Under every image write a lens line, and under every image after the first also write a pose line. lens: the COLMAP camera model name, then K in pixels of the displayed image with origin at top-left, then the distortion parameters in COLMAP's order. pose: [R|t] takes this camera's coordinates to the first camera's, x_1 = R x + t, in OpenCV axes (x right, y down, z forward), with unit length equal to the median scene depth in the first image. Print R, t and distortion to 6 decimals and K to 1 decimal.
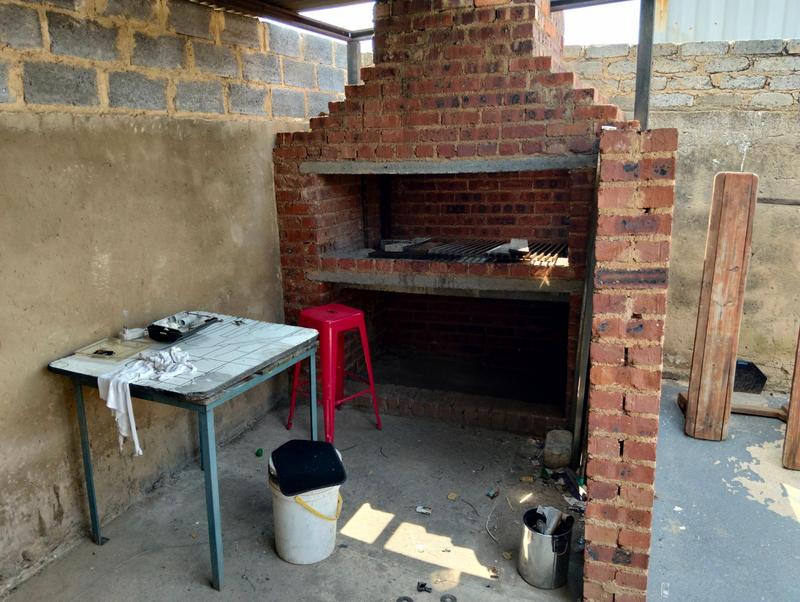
lens RADIAL K [[619.6, 0, 400.0], [0, 619.6, 301.0], [0, 0, 1]] dist [-0.001665, -0.036014]
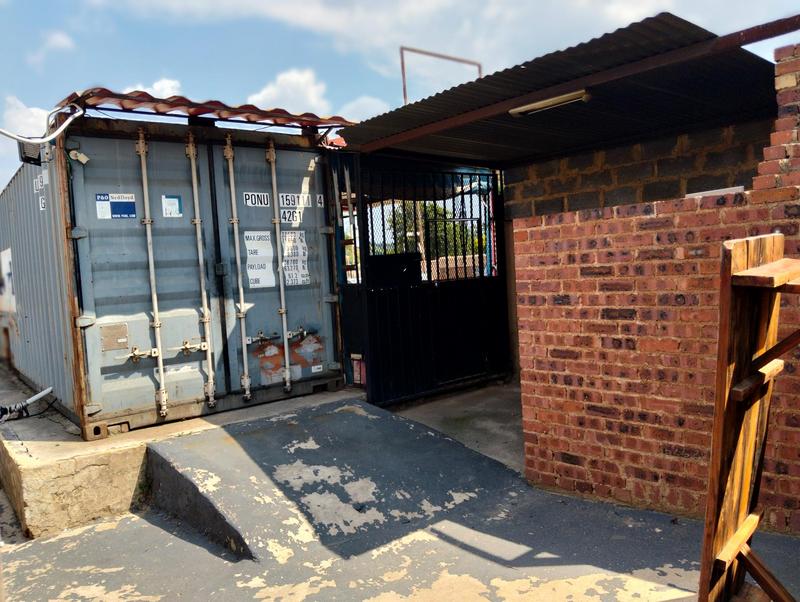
lens RADIAL K [[619.6, 0, 400.0], [0, 619.6, 301.0], [0, 0, 1]] dist [-0.001665, -0.036014]
pose [[-0.433572, 0.081008, -0.897470, 1.778833], [-0.158900, 0.973471, 0.164633, -0.170100], [0.886998, 0.213988, -0.409198, 1.092203]]
